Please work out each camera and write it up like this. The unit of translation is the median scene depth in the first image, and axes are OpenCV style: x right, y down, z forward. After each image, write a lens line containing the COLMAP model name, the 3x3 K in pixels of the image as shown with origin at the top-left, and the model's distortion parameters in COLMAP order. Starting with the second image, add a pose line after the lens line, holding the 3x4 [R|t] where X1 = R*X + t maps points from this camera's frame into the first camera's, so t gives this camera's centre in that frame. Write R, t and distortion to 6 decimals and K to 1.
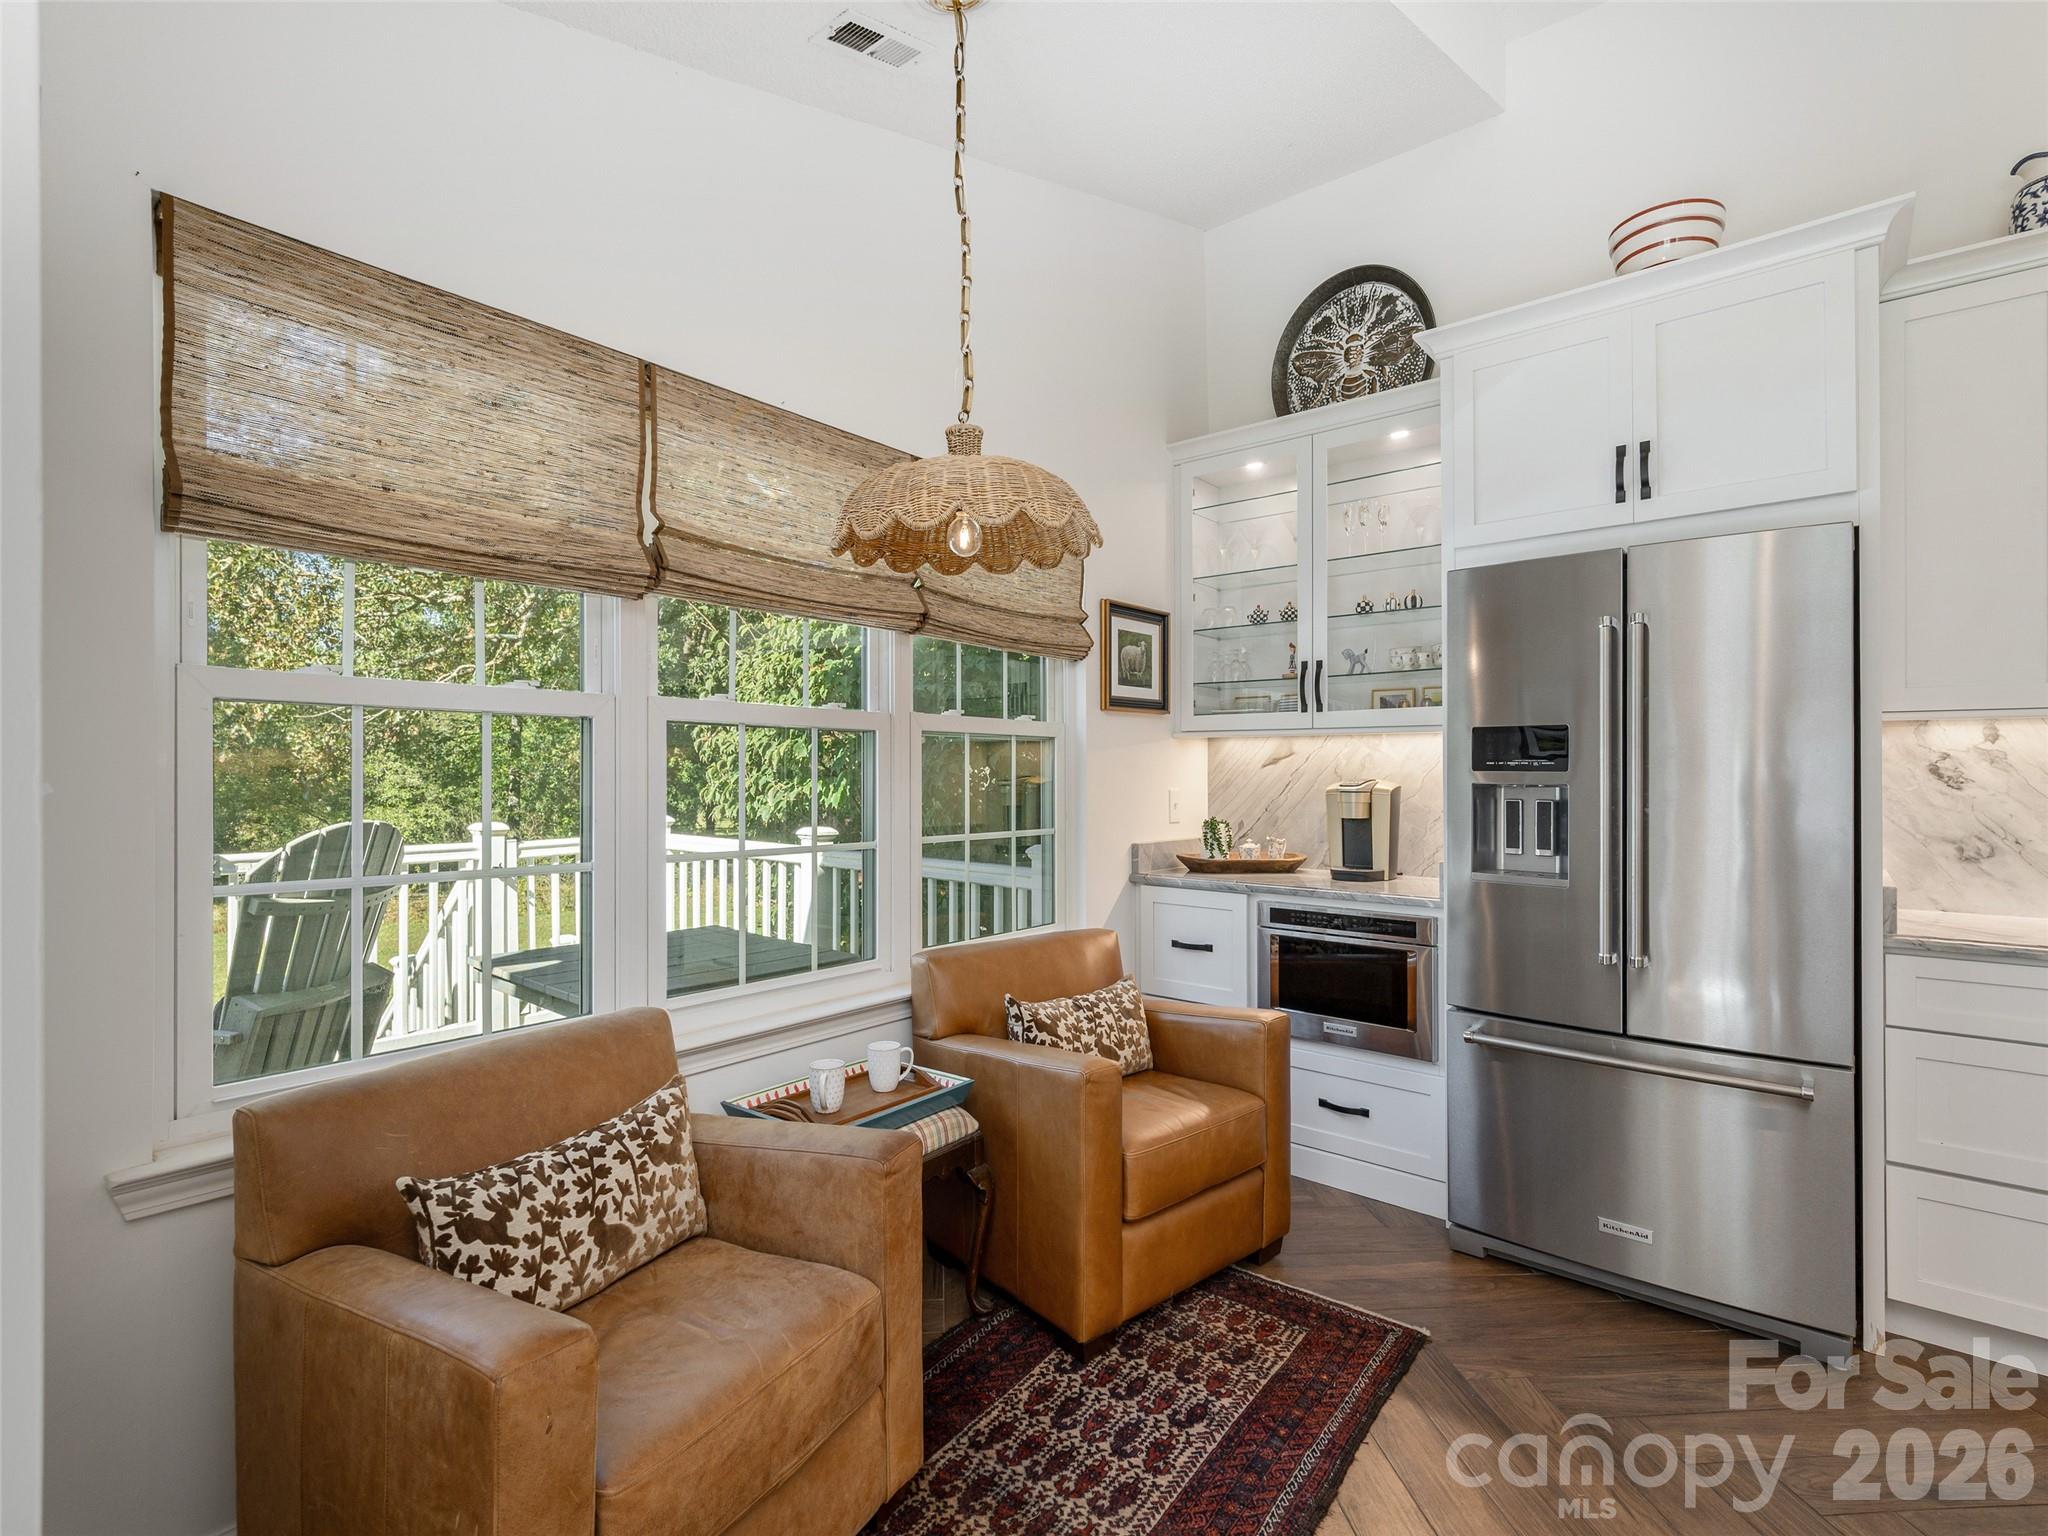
lens RADIAL K [[946.9, 0, 1022.2], [0, 946.9, 748.8], [0, 0, 1]] dist [0.001754, -0.000792]
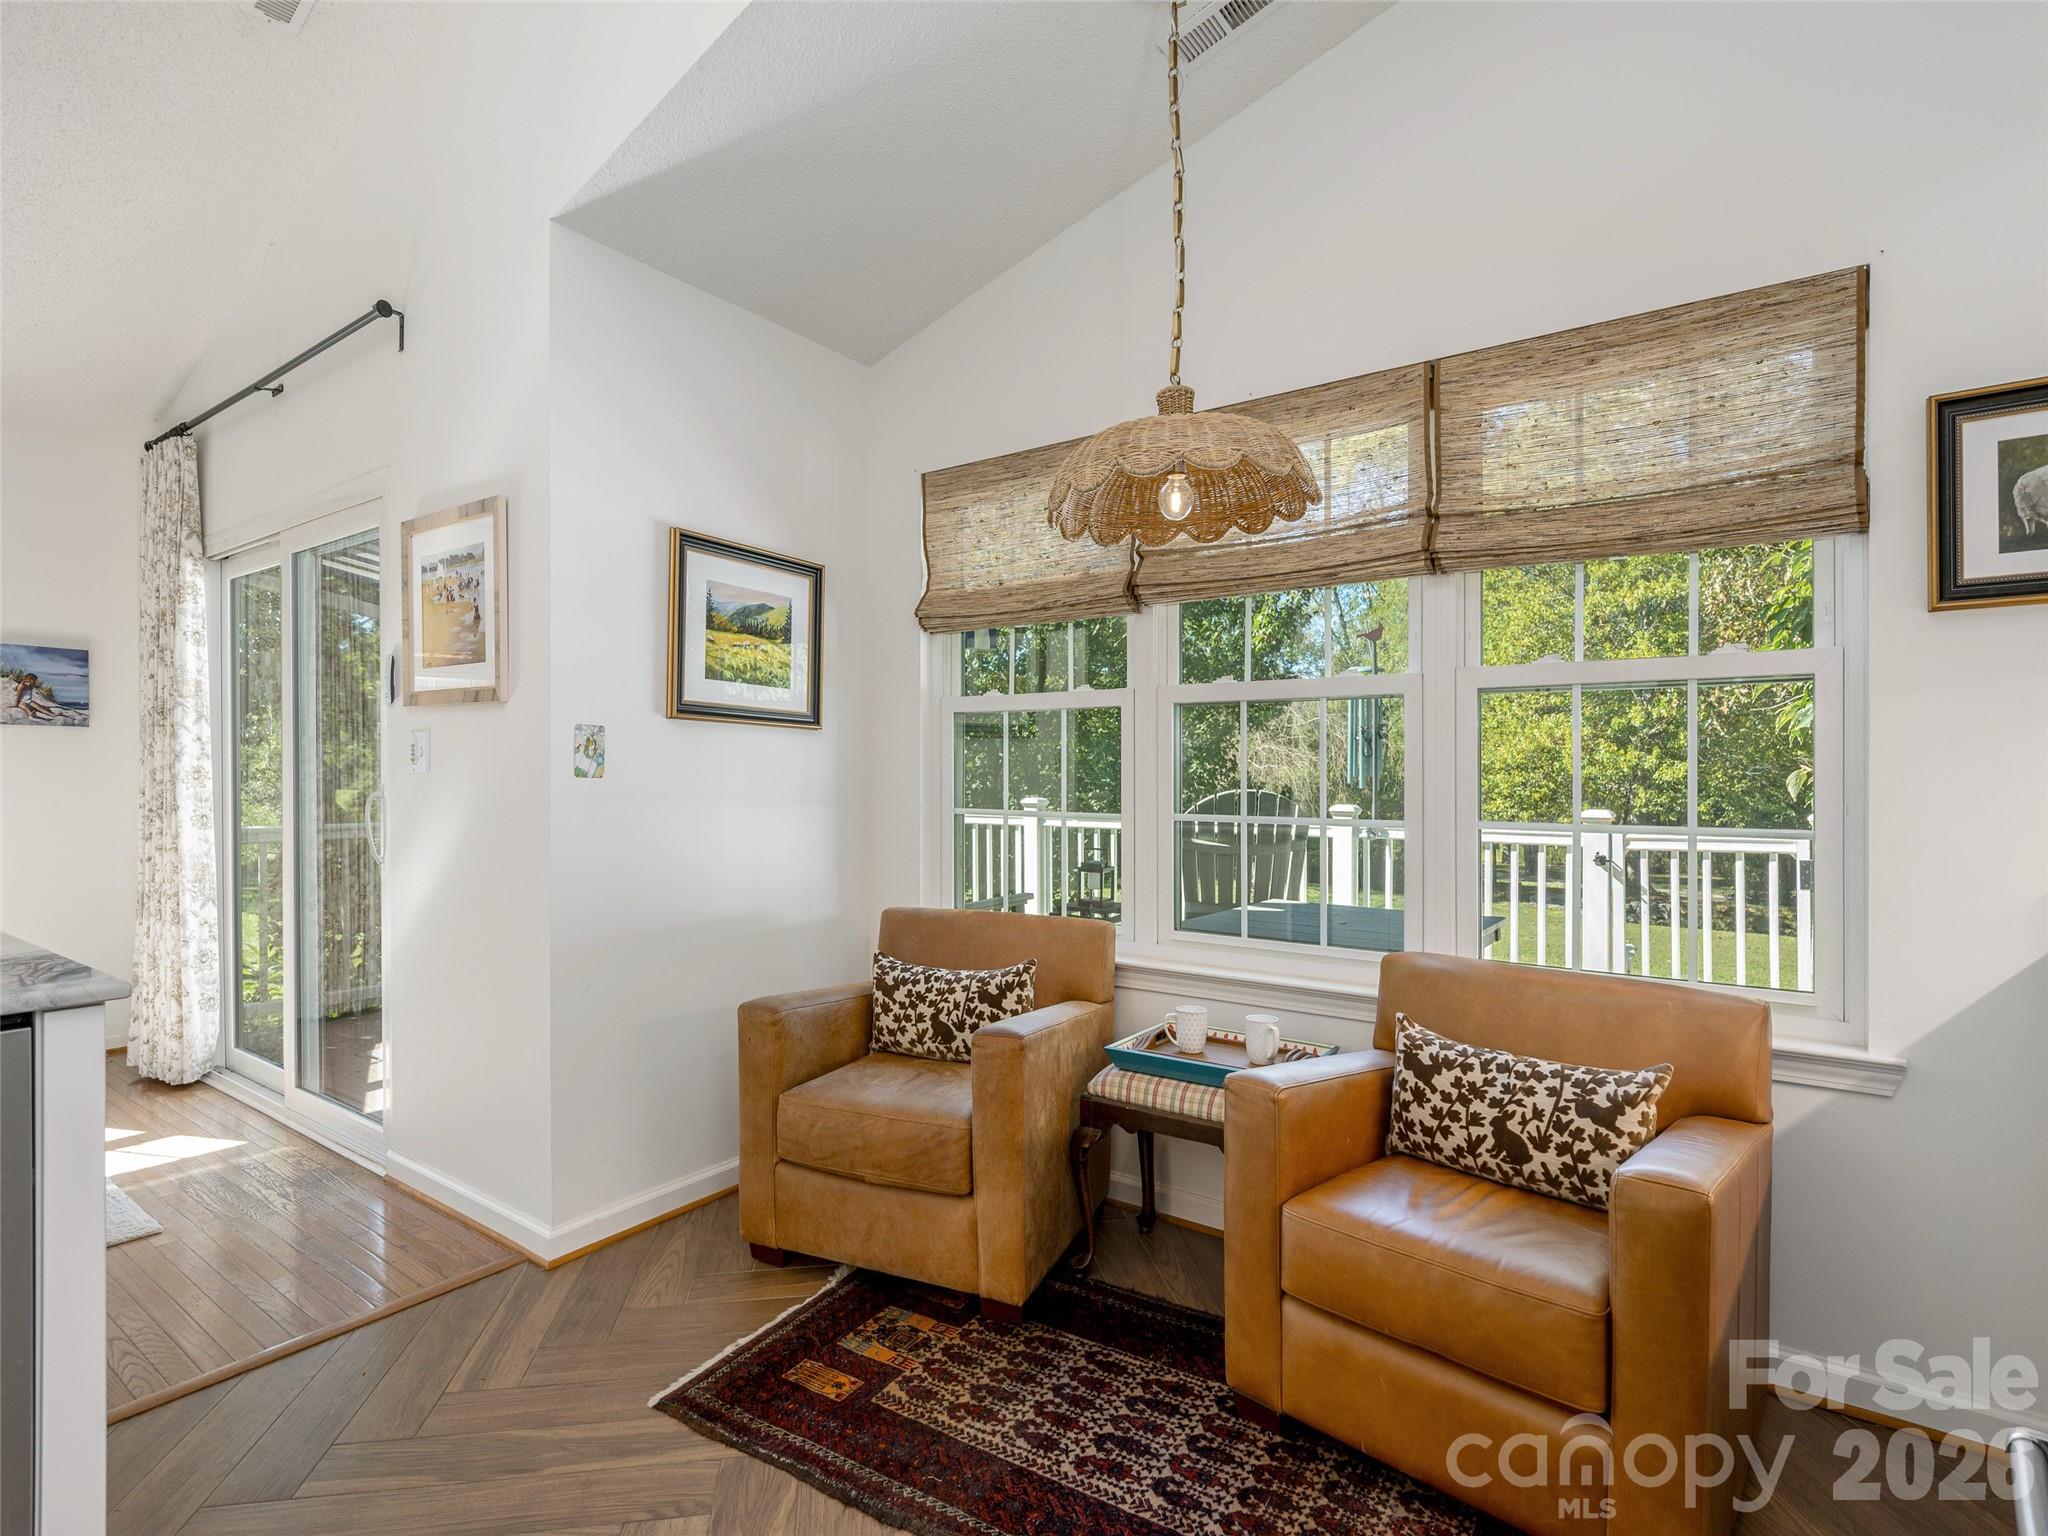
lens RADIAL K [[1056.4, 0, 1024.2], [0, 1056.4, 767.4], [0, 0, 1]] dist [0.003116, -0.001568]
pose [[0.057843, -0.011956, -0.998254, 0.824862], [0.029984, 0.999498, -0.010234, 0.053156], [0.997875, -0.029339, 0.058172, 0.622050]]
